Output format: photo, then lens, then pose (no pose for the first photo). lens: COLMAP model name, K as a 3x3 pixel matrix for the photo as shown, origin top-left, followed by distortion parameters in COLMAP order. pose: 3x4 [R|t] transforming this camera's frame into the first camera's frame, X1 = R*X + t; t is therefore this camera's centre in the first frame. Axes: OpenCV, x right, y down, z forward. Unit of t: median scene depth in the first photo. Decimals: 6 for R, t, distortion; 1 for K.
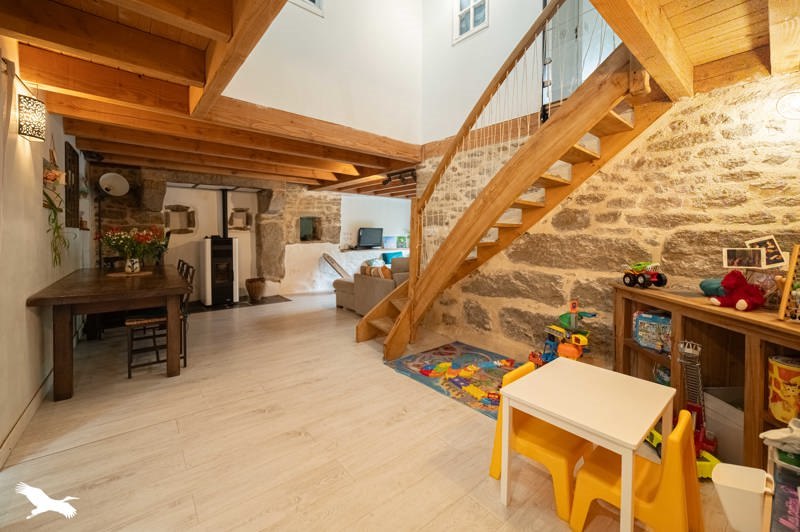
lens RADIAL K [[333.7, 0, 400.1], [0, 333.7, 238.9], [0, 0, 1]] dist [0.000094, -0.000001]
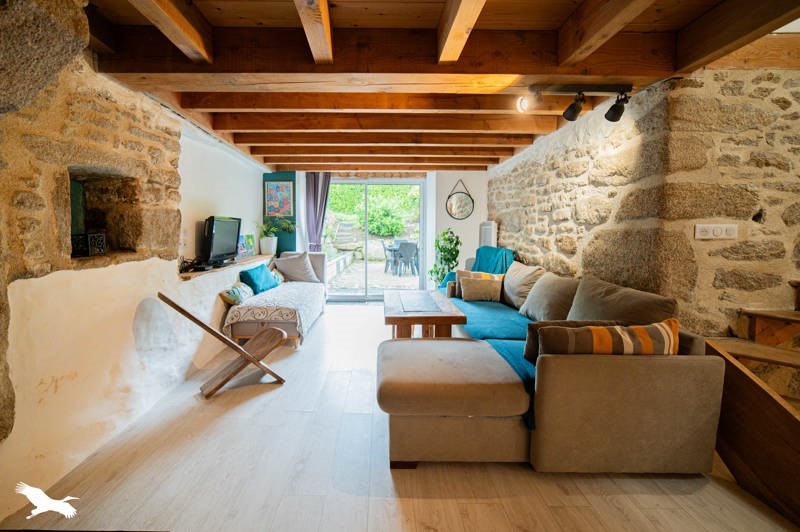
lens RADIAL K [[333.7, 0, 400.1], [0, 333.7, 238.9], [0, 0, 1]] dist [0.000094, -0.000001]
pose [[0.639649, -0.017886, 0.768459, -0.317254], [0.005007, 0.999805, 0.019104, -0.012894], [-0.768651, -0.008372, 0.639614, 0.614179]]
